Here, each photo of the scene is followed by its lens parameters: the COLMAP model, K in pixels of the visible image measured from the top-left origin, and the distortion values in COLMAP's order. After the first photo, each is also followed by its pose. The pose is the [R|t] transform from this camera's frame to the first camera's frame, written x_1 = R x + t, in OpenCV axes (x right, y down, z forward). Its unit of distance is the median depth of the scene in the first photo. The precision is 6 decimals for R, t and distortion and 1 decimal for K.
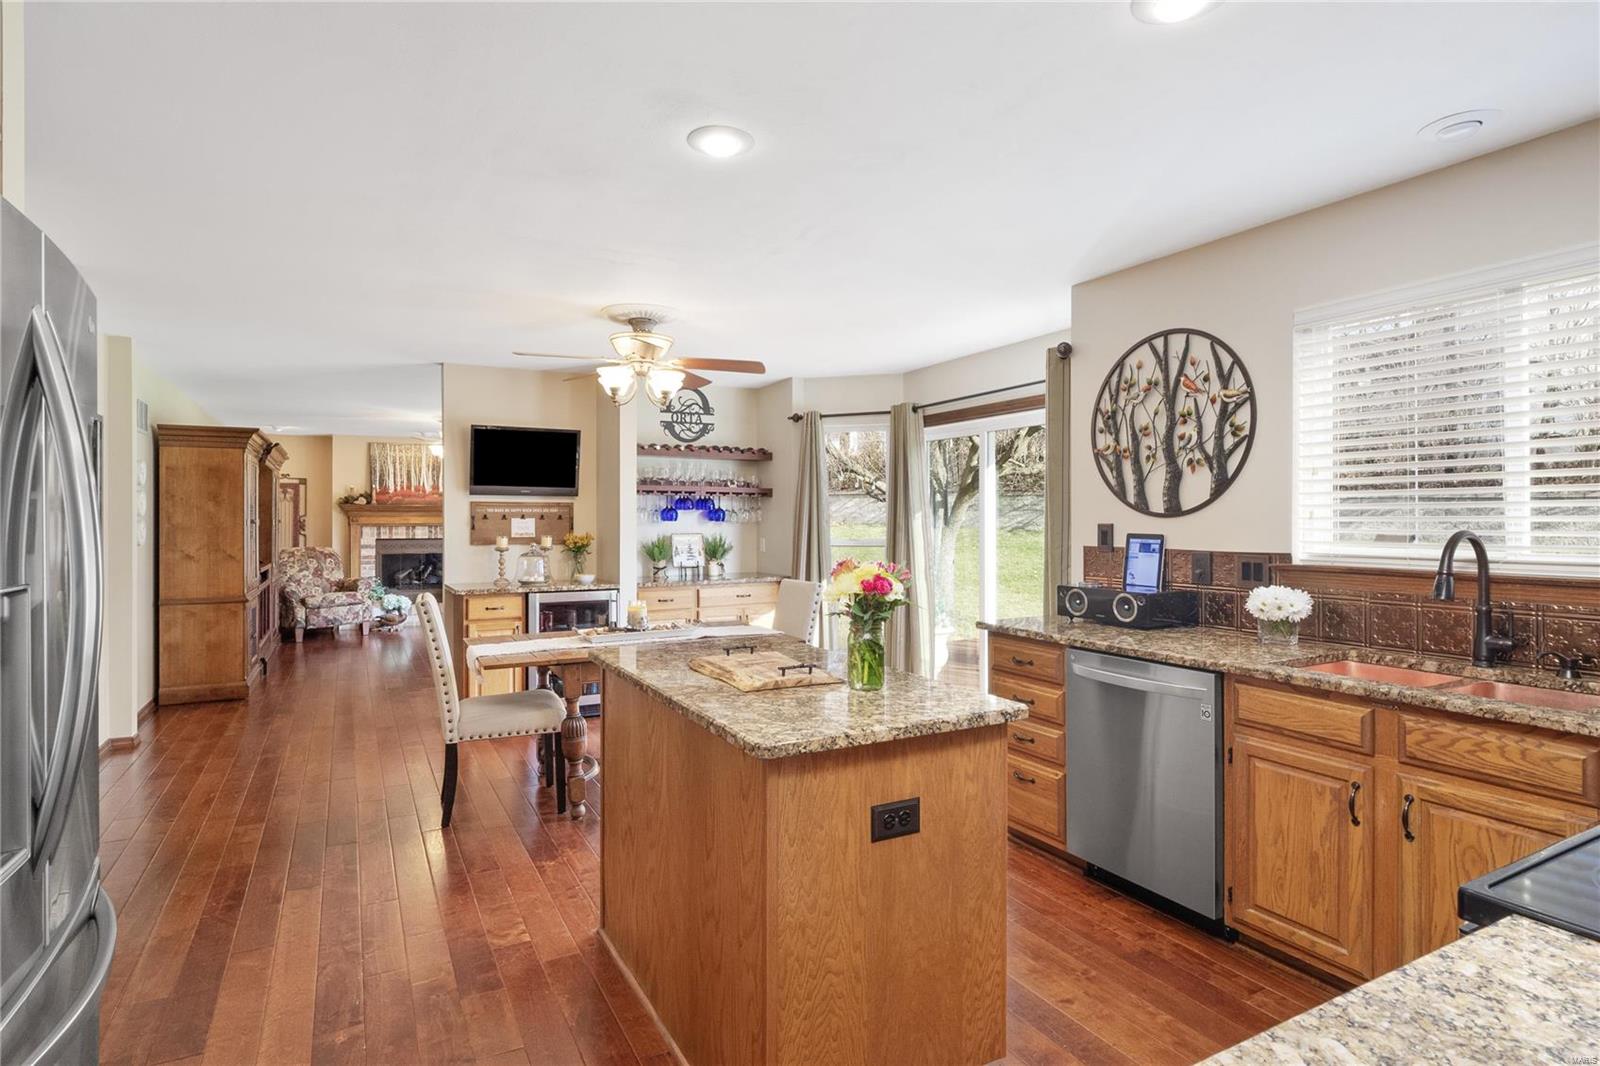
lens RADIAL K [[852.9, 0, 810.7], [0, 852.9, 535.0], [0, 0, 1]] dist [-0.004111, 0.000030]
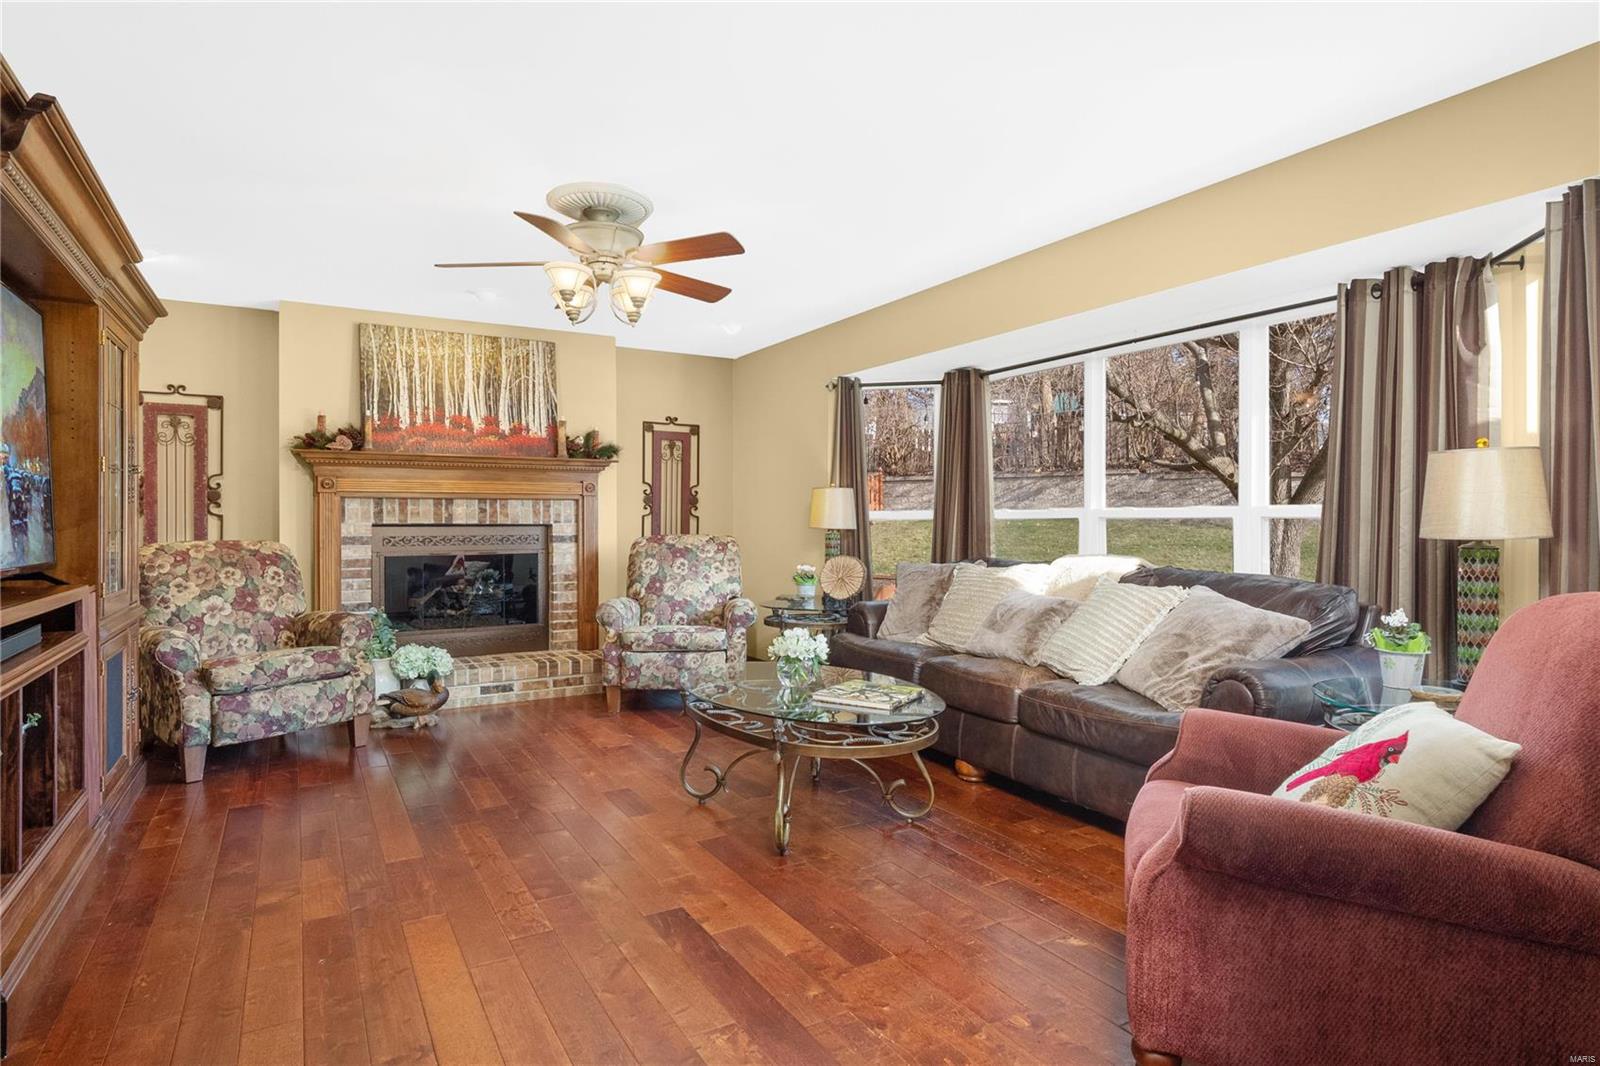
lens RADIAL K [[852.9, 0, 800.0], [0, 852.9, 536.6], [0, 0, 1]] dist [-0.004111, 0.000030]
pose [[0.999290, -0.003469, 0.037528, -0.297015], [0.003459, 0.999994, 0.000339, 0.012467], [-0.037529, -0.000209, 0.999296, 0.527991]]
